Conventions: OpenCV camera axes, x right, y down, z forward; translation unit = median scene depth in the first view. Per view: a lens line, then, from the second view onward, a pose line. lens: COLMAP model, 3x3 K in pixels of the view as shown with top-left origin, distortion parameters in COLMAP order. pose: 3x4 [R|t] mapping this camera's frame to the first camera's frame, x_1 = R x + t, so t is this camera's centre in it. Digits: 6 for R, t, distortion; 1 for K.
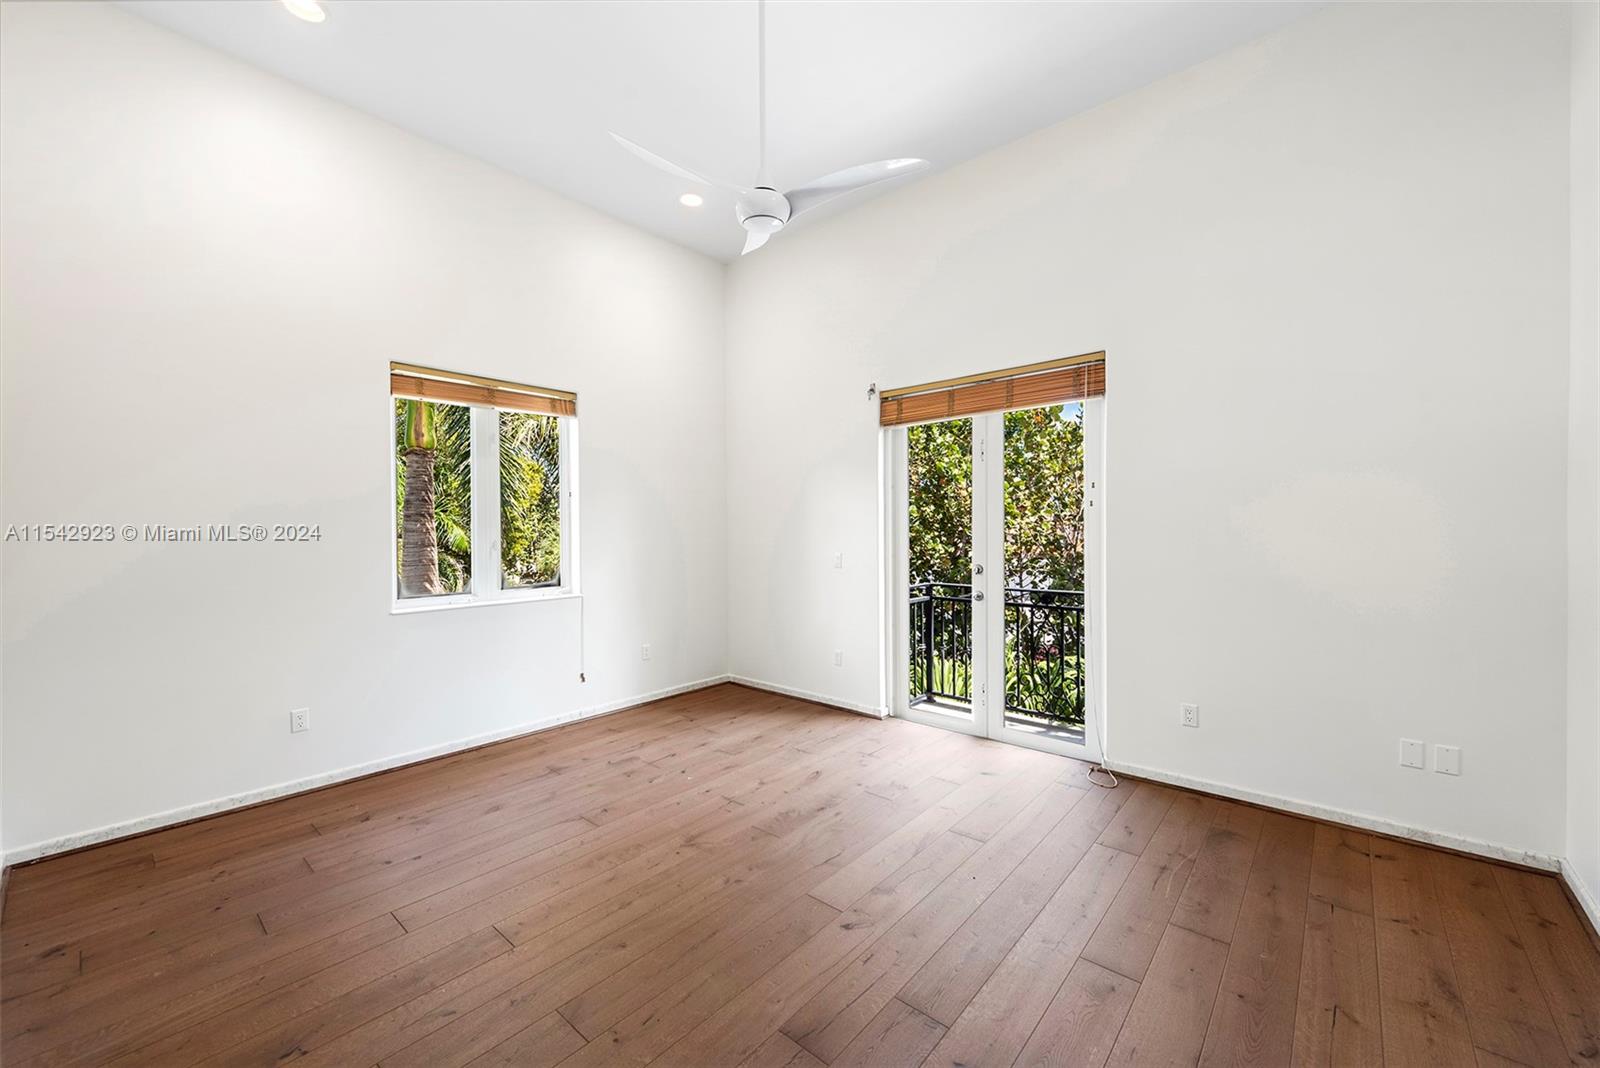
lens RADIAL K [[632.0, 0, 809.5], [0, 632.0, 535.3], [0, 0, 1]] dist [0.015704, -0.003053]
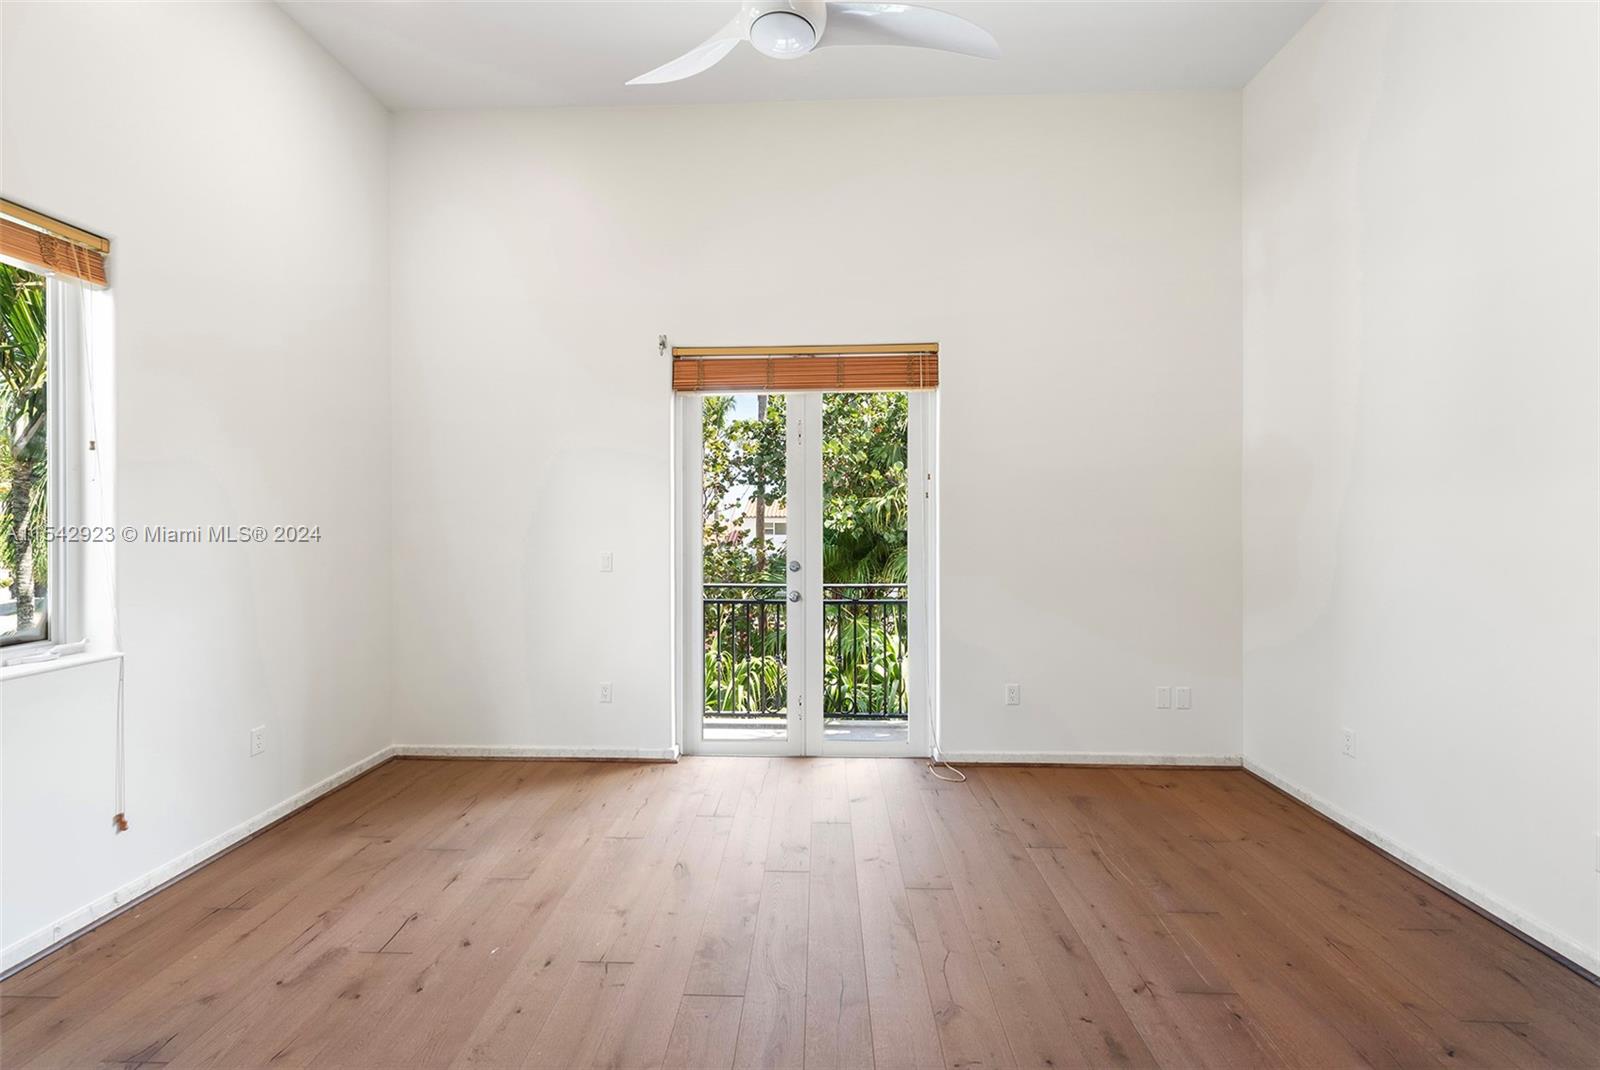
lens RADIAL K [[632.0, 0, 801.7], [0, 632.0, 517.8], [0, 0, 1]] dist [0.015704, -0.003053]
pose [[0.779819, 0.006713, 0.625969, -0.293796], [0.004273, 0.999862, -0.016045, 0.000404], [-0.625990, 0.015187, 0.779683, 0.321216]]
